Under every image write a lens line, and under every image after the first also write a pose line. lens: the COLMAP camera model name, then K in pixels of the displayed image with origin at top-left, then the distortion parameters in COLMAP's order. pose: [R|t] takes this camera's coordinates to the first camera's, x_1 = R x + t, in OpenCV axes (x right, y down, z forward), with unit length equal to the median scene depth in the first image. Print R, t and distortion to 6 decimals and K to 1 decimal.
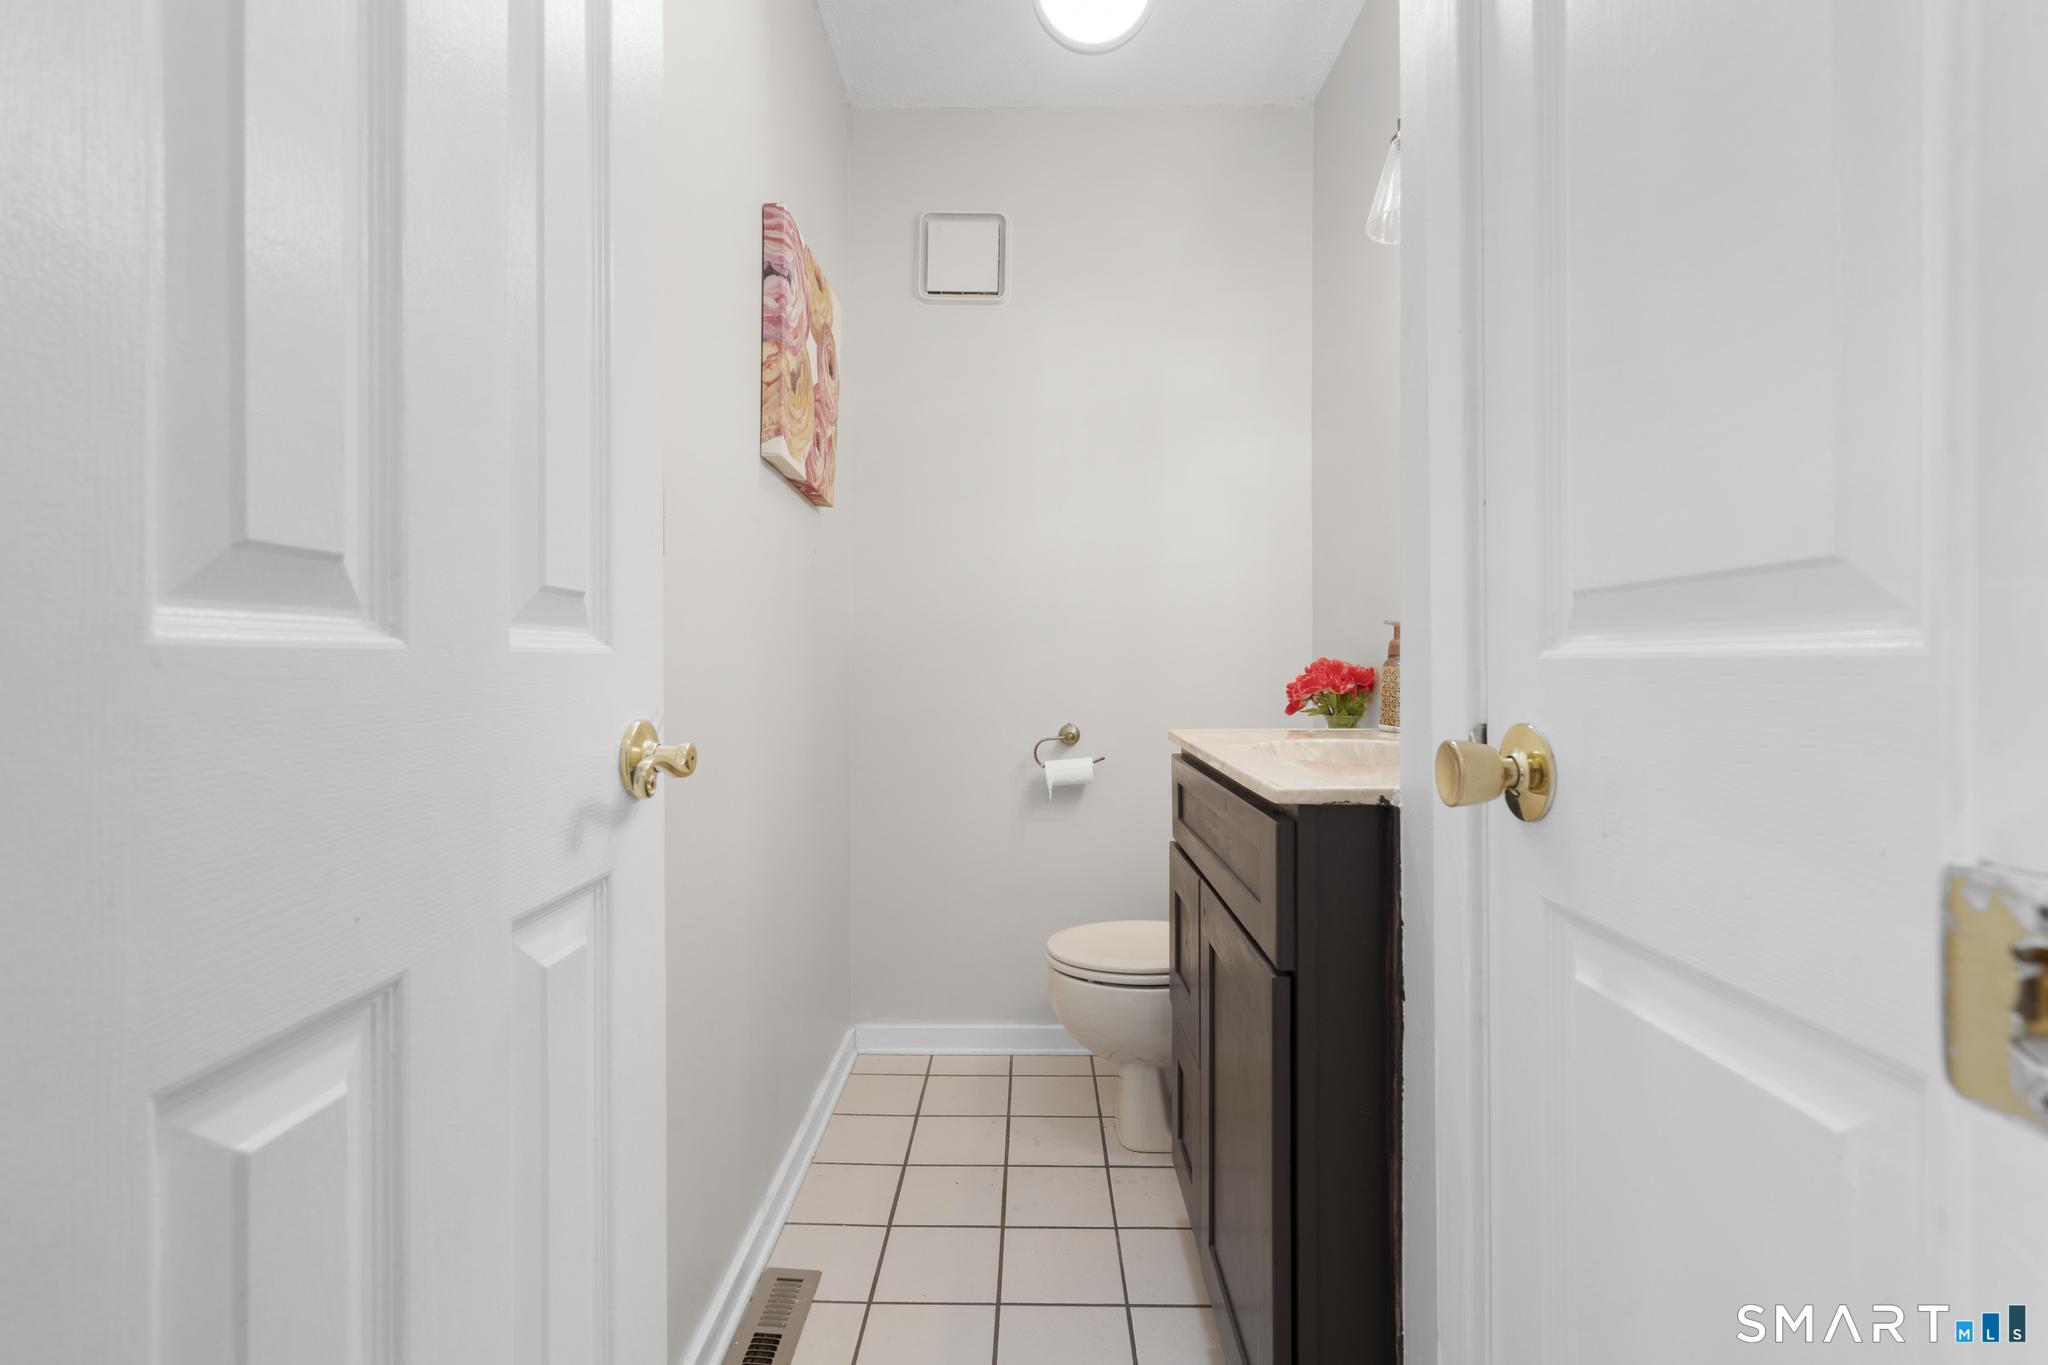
lens RADIAL K [[948.4, 0, 1027.5], [0, 948.4, 663.1], [0, 0, 1]] dist [0.000600, 0.000877]
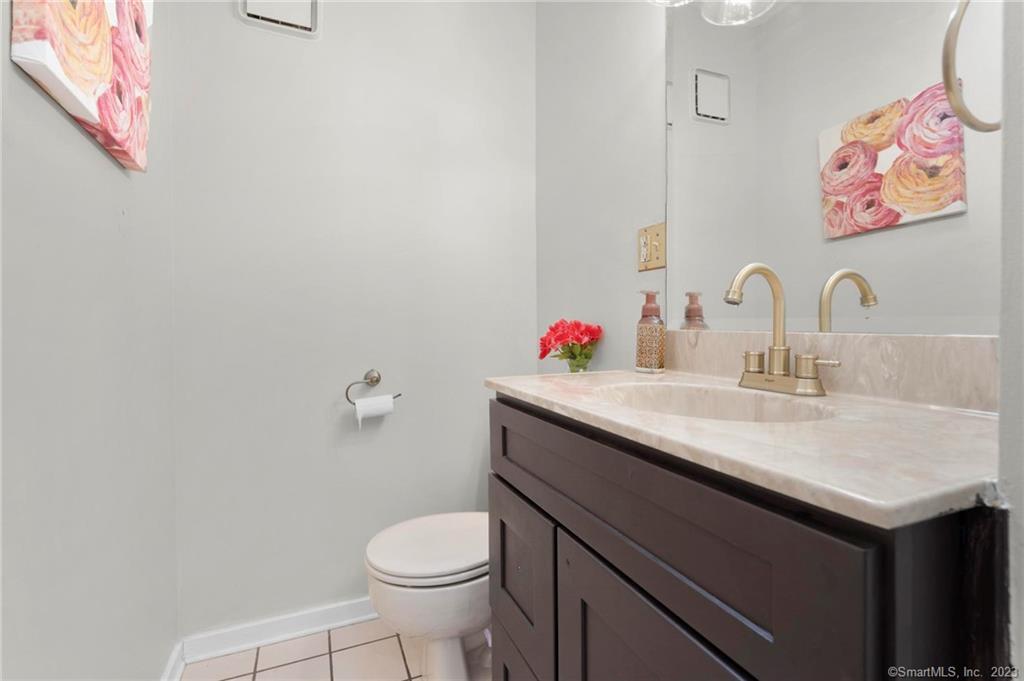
lens RADIAL K [[474.2, 0, 513.8], [0, 474.2, 330.8], [0, 0, 1]] dist [0.000600, 0.000877]
pose [[0.917906, -0.009853, 0.396676, -0.046678], [0.005980, 0.999922, 0.010999, 0.003910], [-0.396754, -0.007723, 0.917893, 0.384811]]
